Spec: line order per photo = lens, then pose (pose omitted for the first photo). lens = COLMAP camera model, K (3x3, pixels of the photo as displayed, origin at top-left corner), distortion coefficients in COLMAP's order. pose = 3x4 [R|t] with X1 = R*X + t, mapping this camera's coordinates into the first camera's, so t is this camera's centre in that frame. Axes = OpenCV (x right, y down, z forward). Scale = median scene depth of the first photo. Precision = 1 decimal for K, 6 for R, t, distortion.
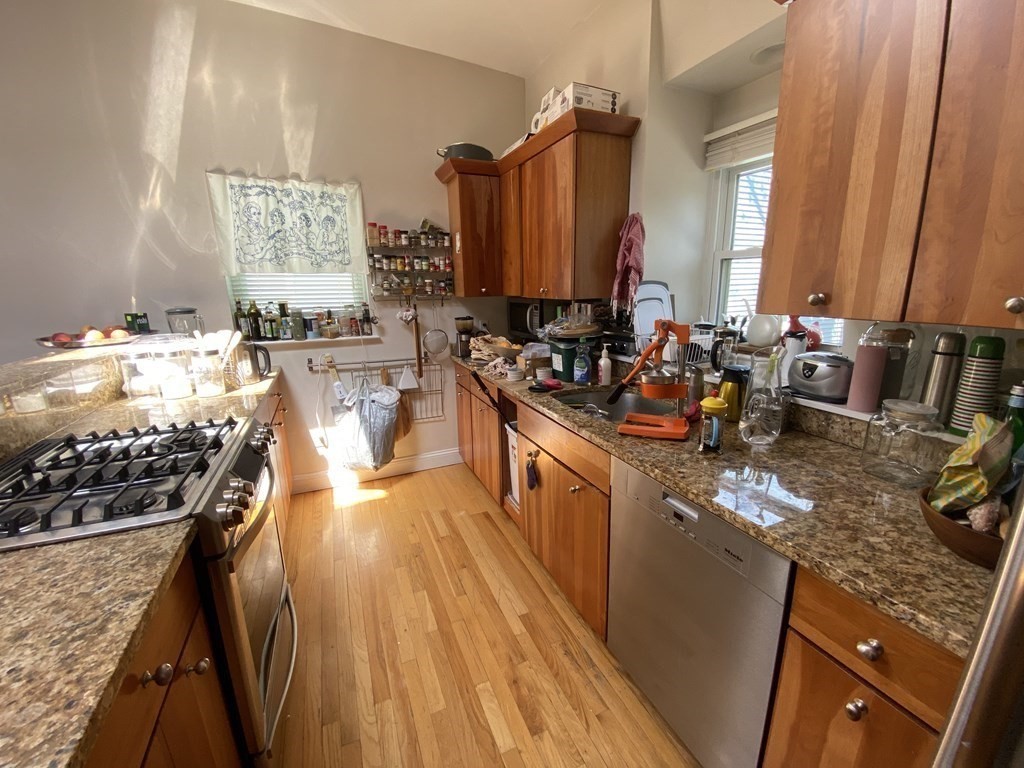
lens RADIAL K [[413.4, 0, 512.1], [0, 413.4, 386.3], [0, 0, 1]] dist [0.023039, -0.025981]
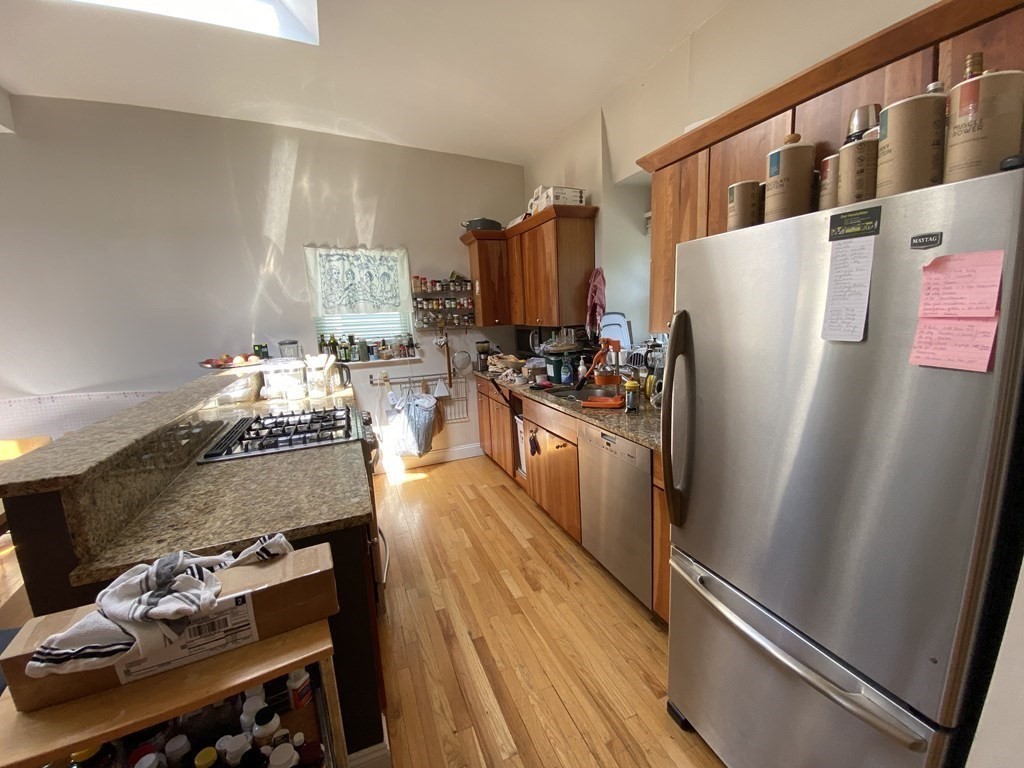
lens RADIAL K [[414.8, 0, 512.0], [0, 414.8, 384.0], [0, 0, 1]] dist [0.035663, -0.000009]
pose [[0.999159, -0.027407, -0.030507, 0.018306], [0.025354, 0.997514, -0.065743, 0.072202], [0.032233, 0.064915, 0.997370, -0.388217]]
